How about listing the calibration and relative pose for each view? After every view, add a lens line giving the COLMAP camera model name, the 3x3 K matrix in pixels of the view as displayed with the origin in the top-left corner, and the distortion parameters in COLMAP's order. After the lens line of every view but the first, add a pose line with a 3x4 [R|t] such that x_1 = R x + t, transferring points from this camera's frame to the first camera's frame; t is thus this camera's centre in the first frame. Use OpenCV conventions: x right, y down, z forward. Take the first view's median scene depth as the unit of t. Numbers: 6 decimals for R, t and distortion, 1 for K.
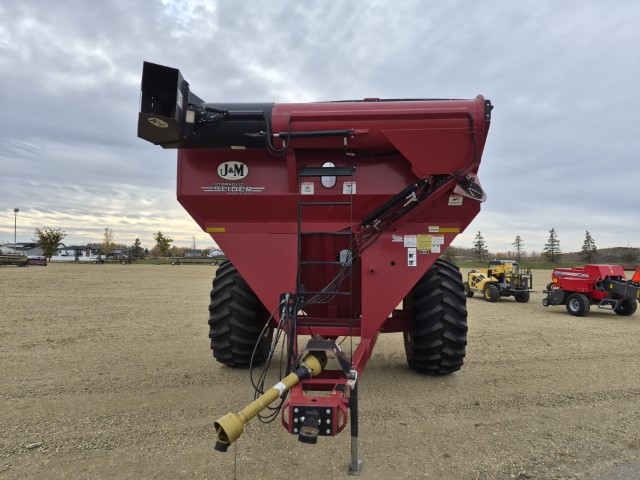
lens RADIAL K [[448.4, 0, 320.1], [0, 448.4, 242.7], [0, 0, 1]] dist [0.082527, -0.092399]
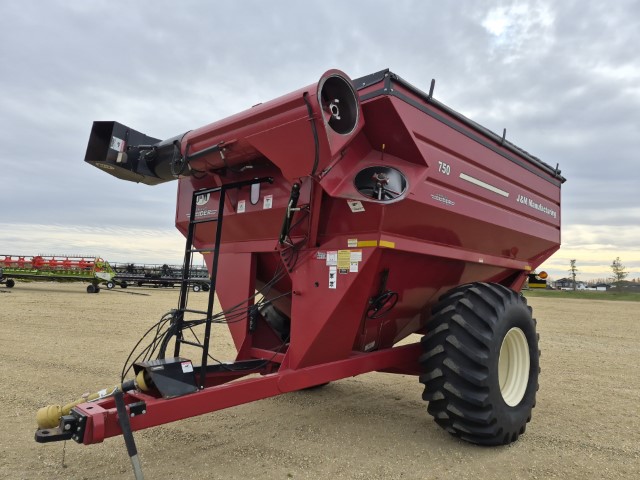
lens RADIAL K [[448.4, 0, 320.1], [0, 448.4, 242.7], [0, 0, 1]] dist [0.082527, -0.092399]
pose [[0.767689, -0.039472, -0.639606, 0.726144], [-0.003140, 0.997858, -0.065349, 0.022383], [0.640815, 0.052176, 0.765920, 0.346578]]
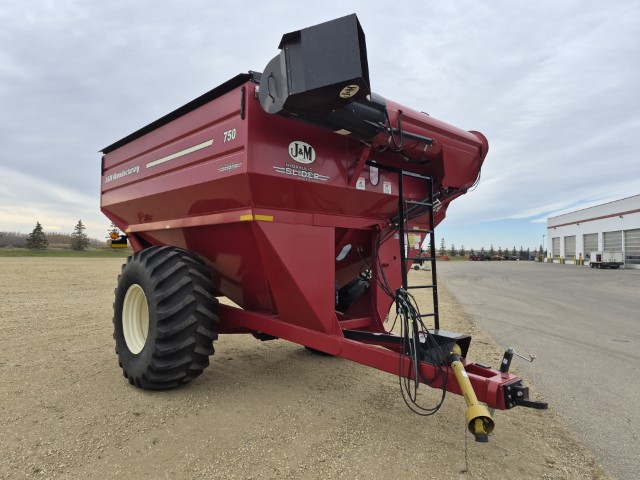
lens RADIAL K [[448.4, 0, 320.1], [0, 448.4, 242.7], [0, 0, 1]] dist [0.082527, -0.092399]
pose [[0.672555, 0.022786, 0.739696, -0.810279], [-0.038067, 0.999268, 0.003830, 0.010201], [-0.739068, -0.030734, 0.672930, 0.381954]]
